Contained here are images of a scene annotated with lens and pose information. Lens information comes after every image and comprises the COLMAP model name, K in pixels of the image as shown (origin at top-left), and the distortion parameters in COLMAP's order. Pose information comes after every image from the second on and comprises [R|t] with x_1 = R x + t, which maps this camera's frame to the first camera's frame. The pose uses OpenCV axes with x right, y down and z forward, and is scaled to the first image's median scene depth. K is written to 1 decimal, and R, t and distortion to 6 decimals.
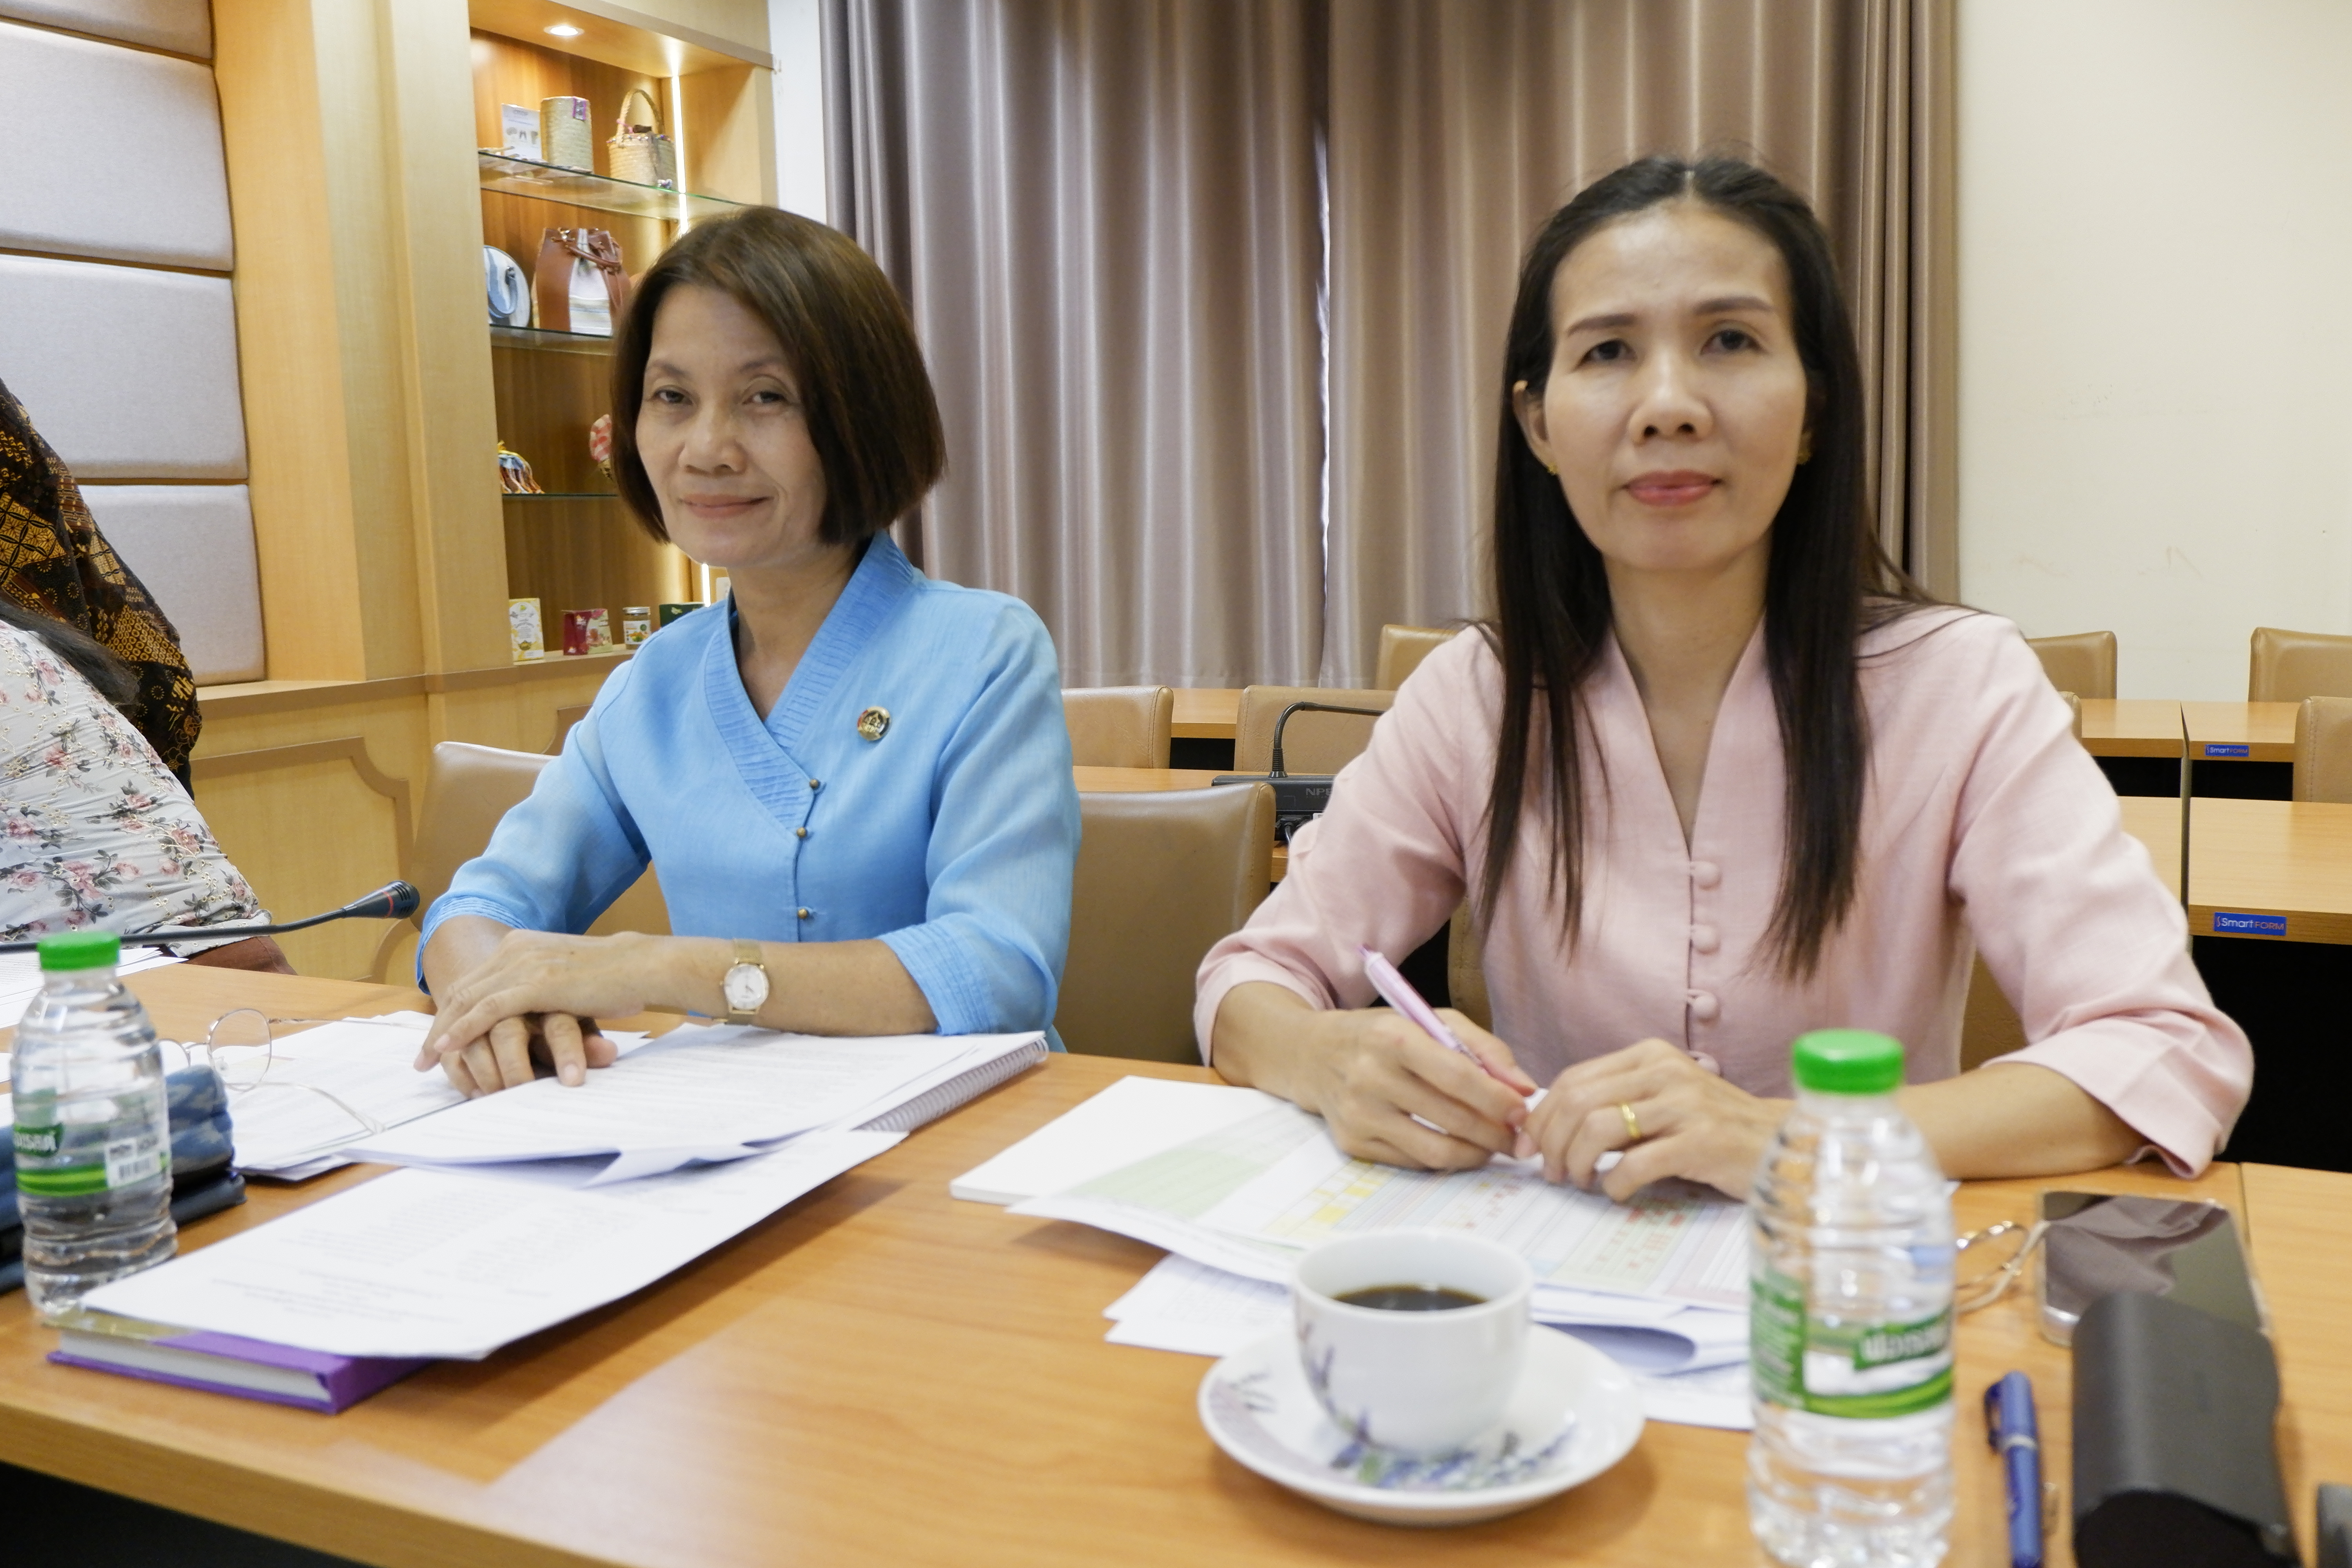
lens RADIAL K [[1999.8, 0, 1176.0], [0, 1999.8, 784.0], [0, 0, 1]] dist [-0.018310, -0.006032]
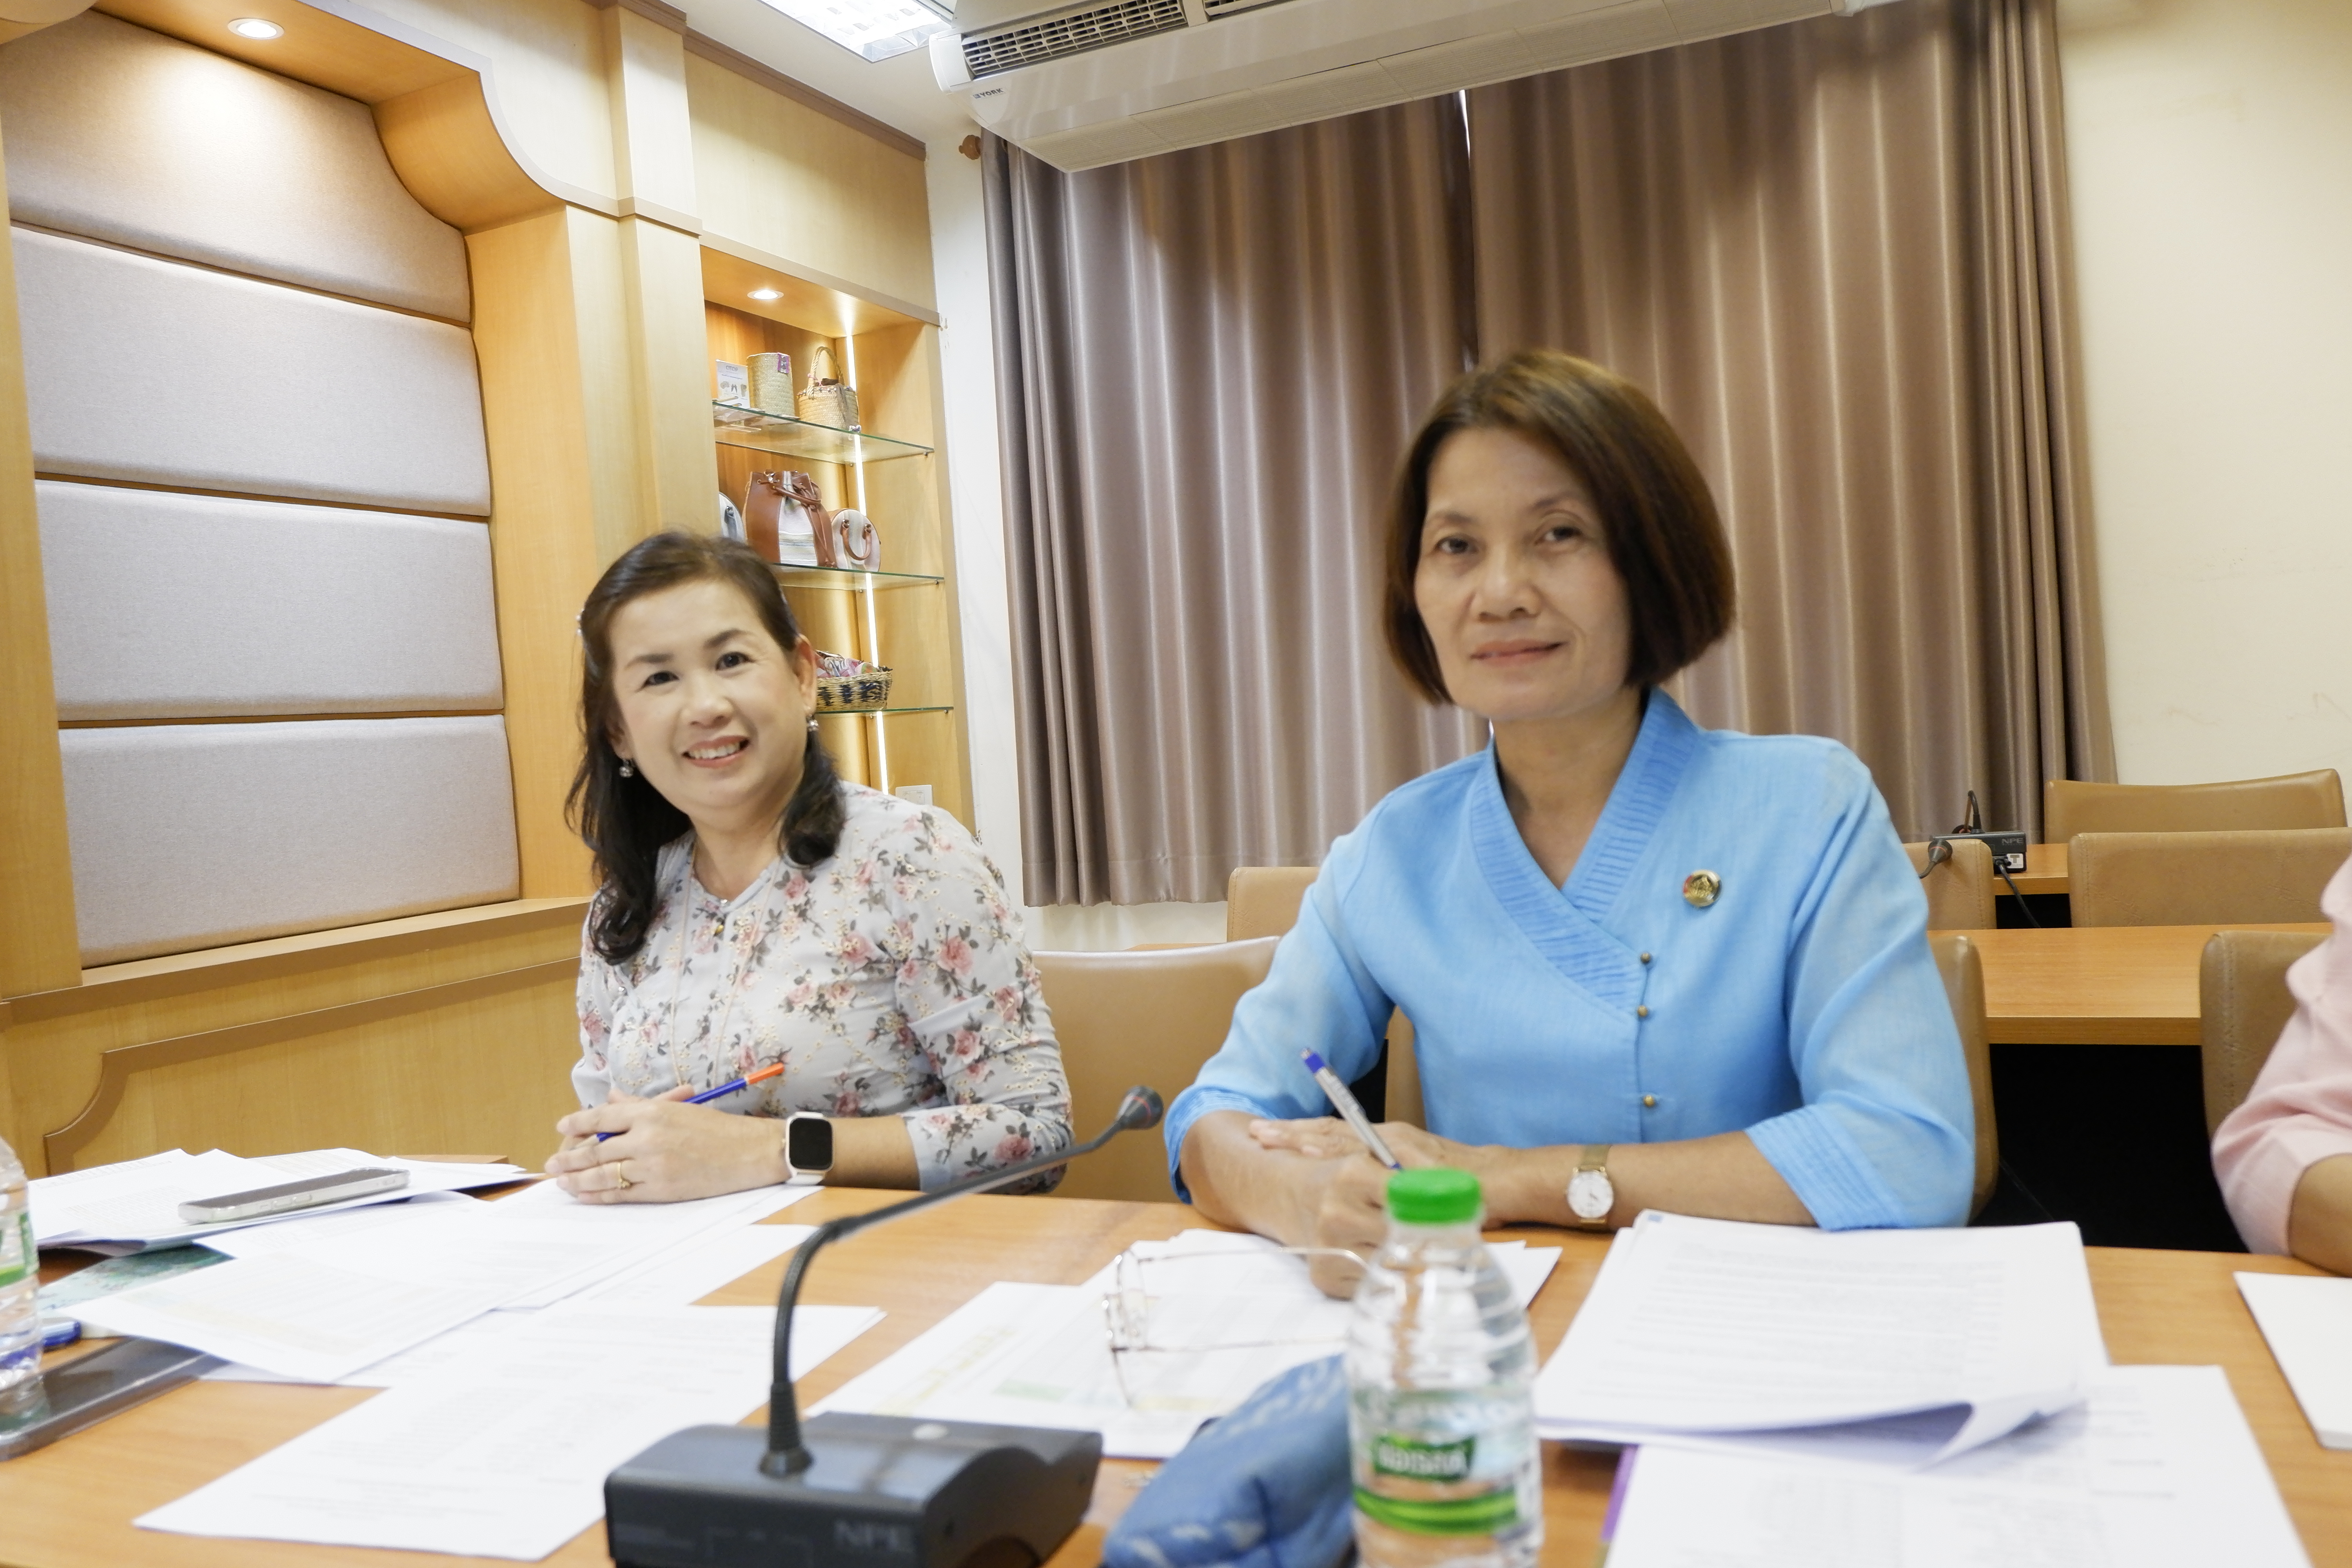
lens RADIAL K [[1738.3, 0, 1176.0], [0, 1738.3, 784.0], [0, 0, 1]] dist [-0.007422, -0.003321]
pose [[0.998292, -0.048357, 0.032792, -0.147339], [0.051416, 0.993664, -0.099938, -0.003493], [-0.027752, 0.101454, 0.994453, 0.080214]]
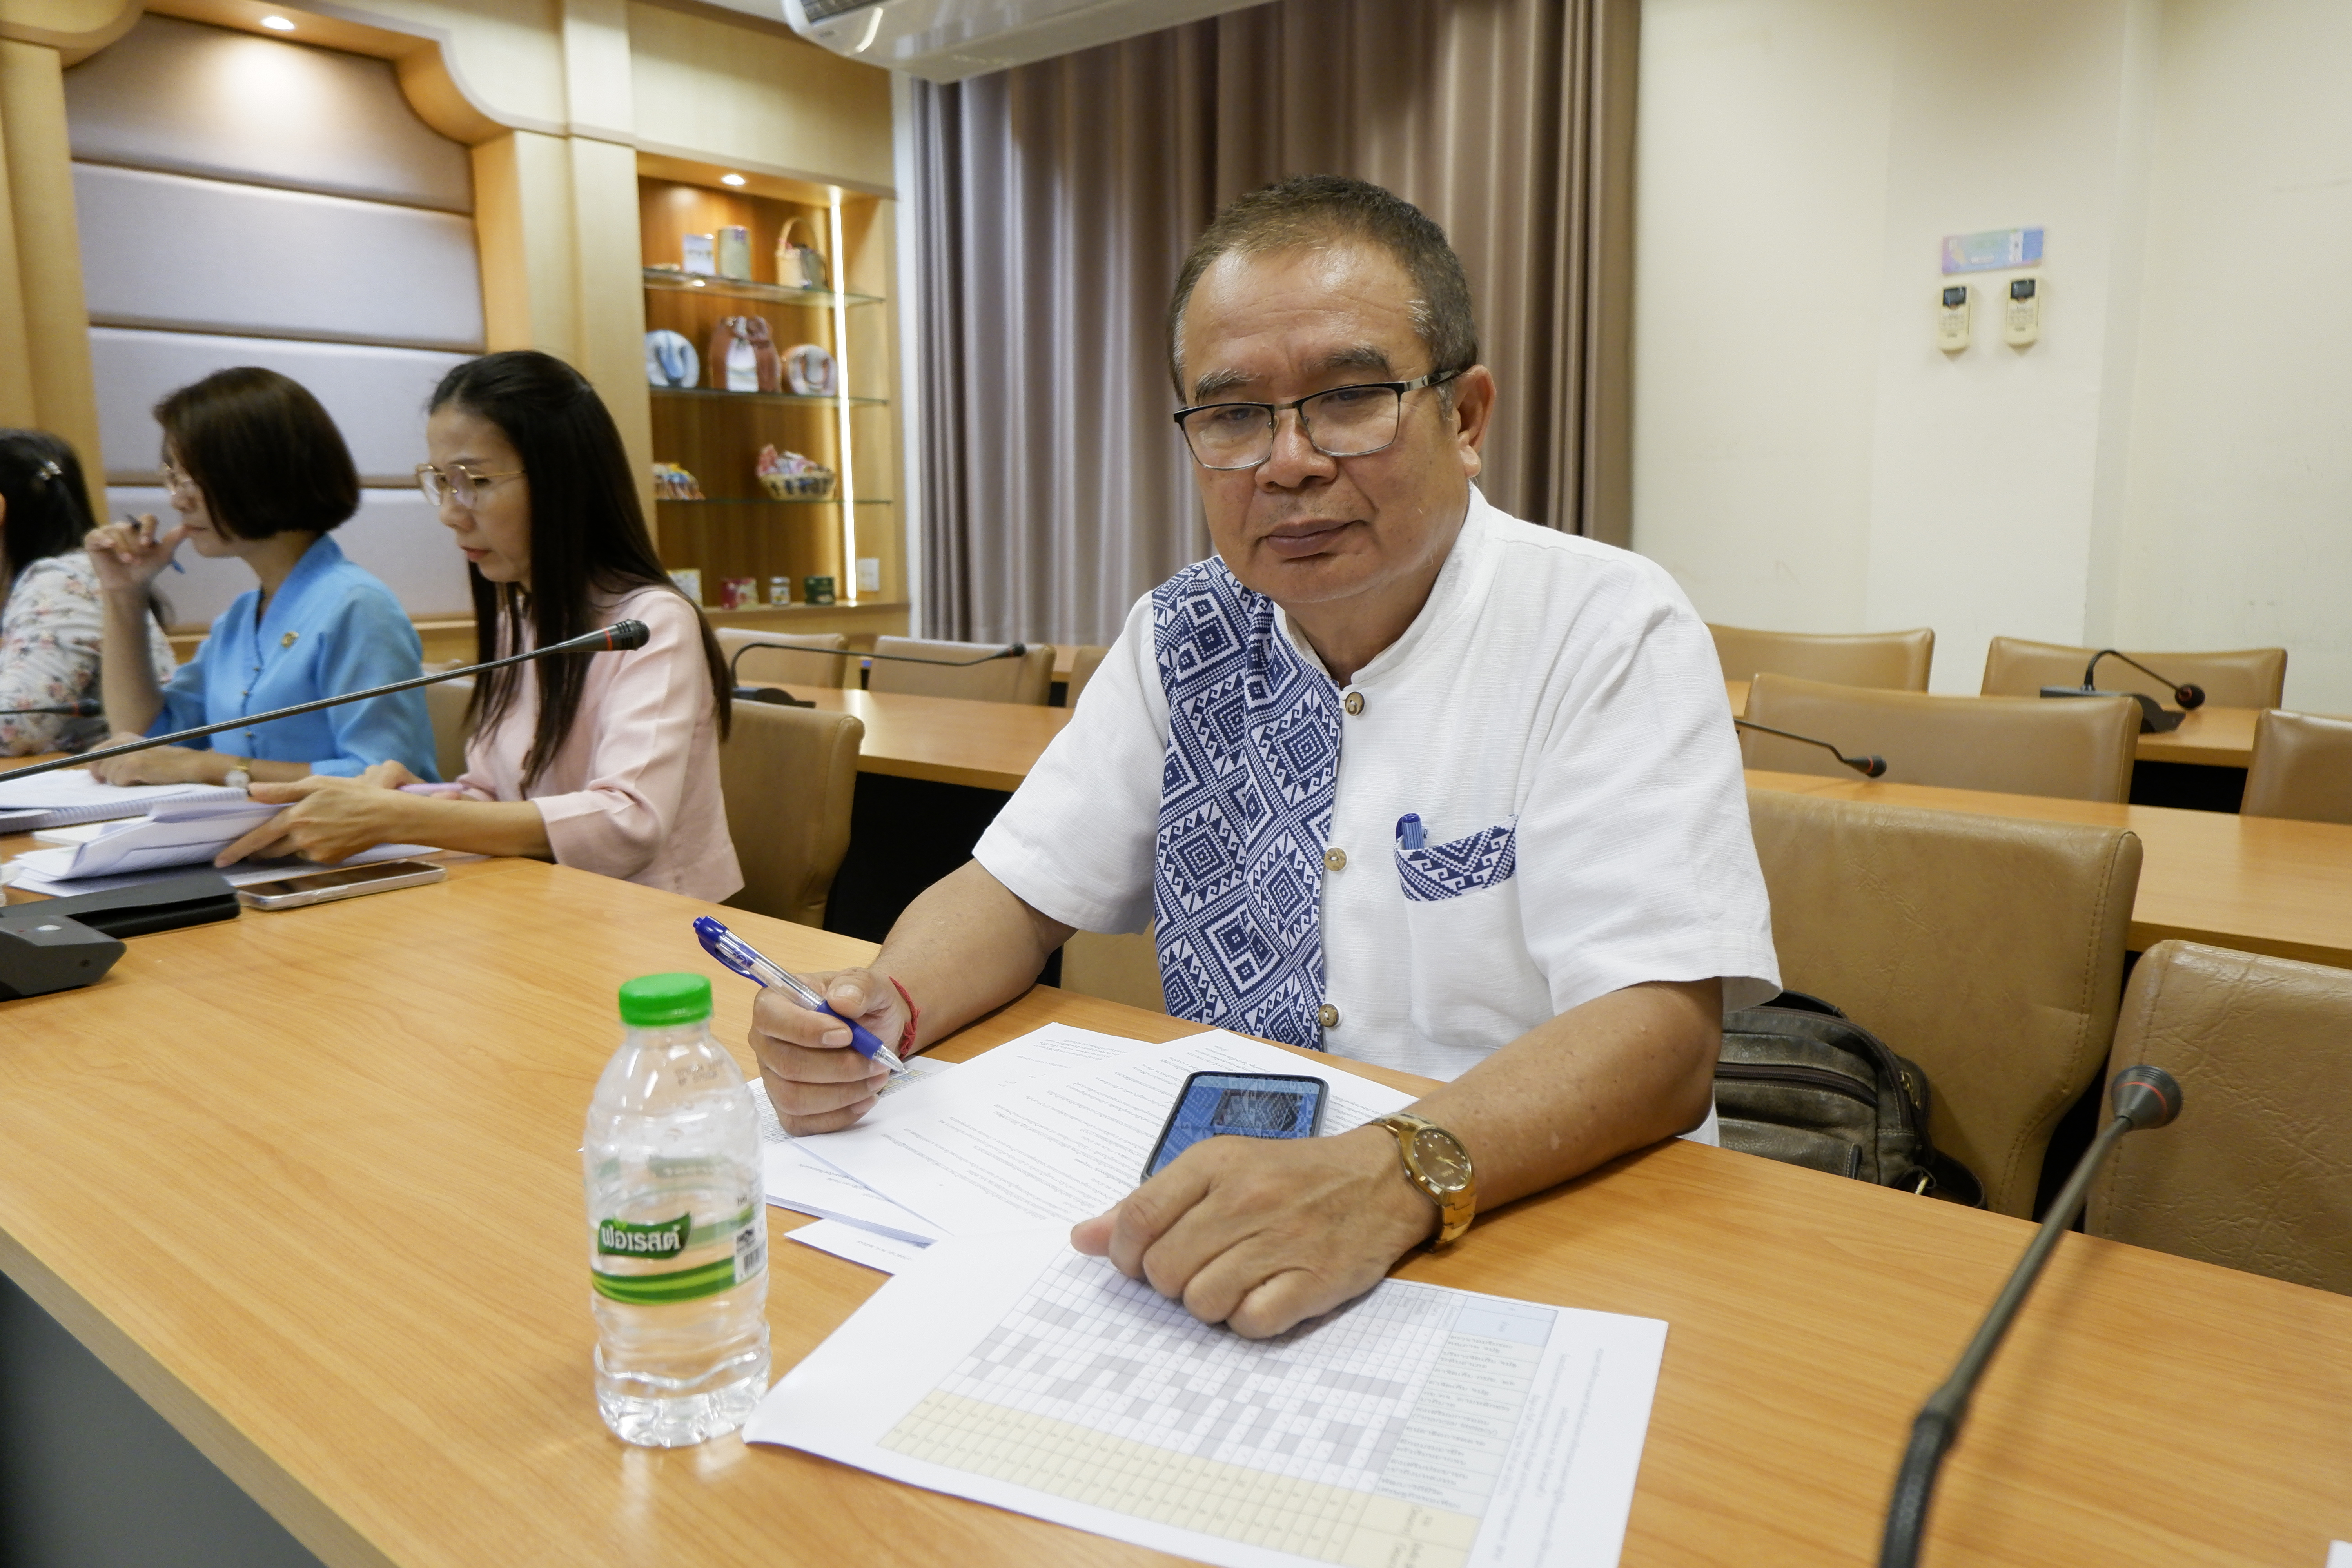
lens RADIAL K [[1653.9, 0, 1176.0], [0, 1653.9, 784.0], [0, 0, 1]] dist [0.010767, 0.000892]
pose [[0.968118, 0.057094, -0.243902, 0.385025], [-0.049910, 0.998121, 0.035542, 0.004862], [0.245473, -0.022236, 0.969148, -0.125866]]
